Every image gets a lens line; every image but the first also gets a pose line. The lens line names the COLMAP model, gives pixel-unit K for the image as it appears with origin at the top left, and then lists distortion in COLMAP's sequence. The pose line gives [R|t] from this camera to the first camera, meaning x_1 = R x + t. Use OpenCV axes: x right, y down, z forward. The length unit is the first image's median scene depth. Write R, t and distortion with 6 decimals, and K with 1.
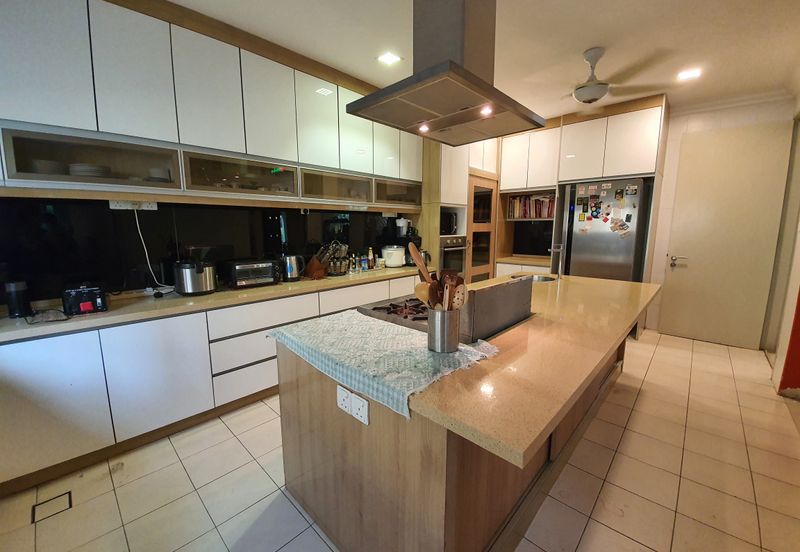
lens RADIAL K [[318.2, 0, 399.2], [0, 318.2, 276.2], [0, 0, 1]] dist [0.012673, -0.016348]
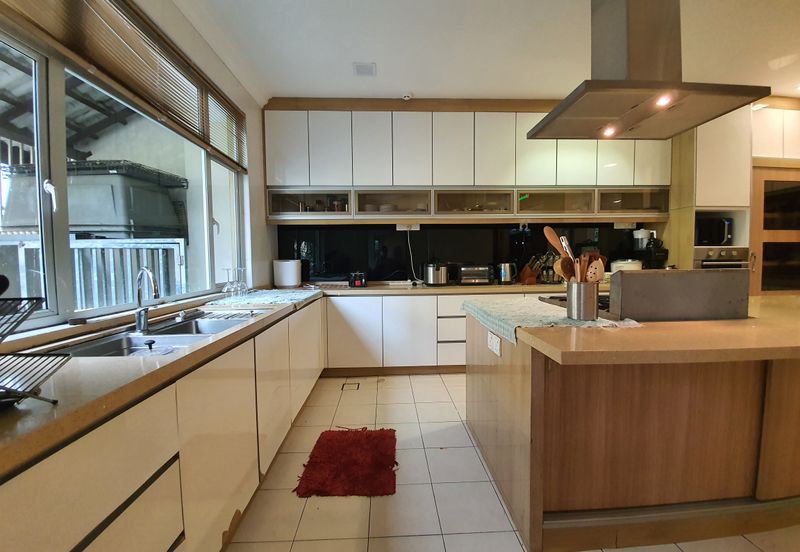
lens RADIAL K [[318.2, 0, 399.2], [0, 318.2, 276.2], [0, 0, 1]] dist [0.012673, -0.016348]
pose [[0.719216, 0.030129, -0.694133, 0.207346], [-0.095909, 0.993800, -0.056238, 0.091908], [0.688135, 0.107021, 0.717647, -0.128407]]
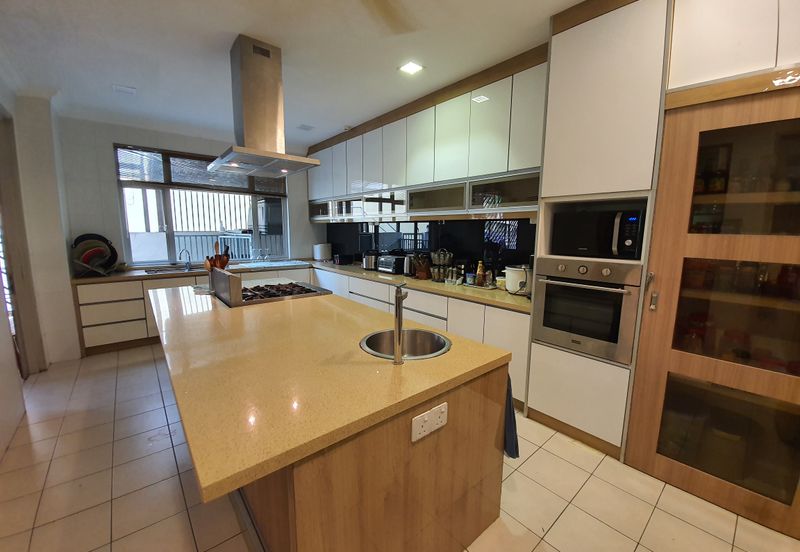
lens RADIAL K [[318.2, 0, 399.2], [0, 318.2, 276.2], [0, 0, 1]] dist [0.012673, -0.016348]
pose [[-0.106144, 0.130983, -0.985686, 0.989943], [-0.173925, 0.973559, 0.148100, -0.177534], [0.979022, 0.187155, -0.080556, 1.102450]]
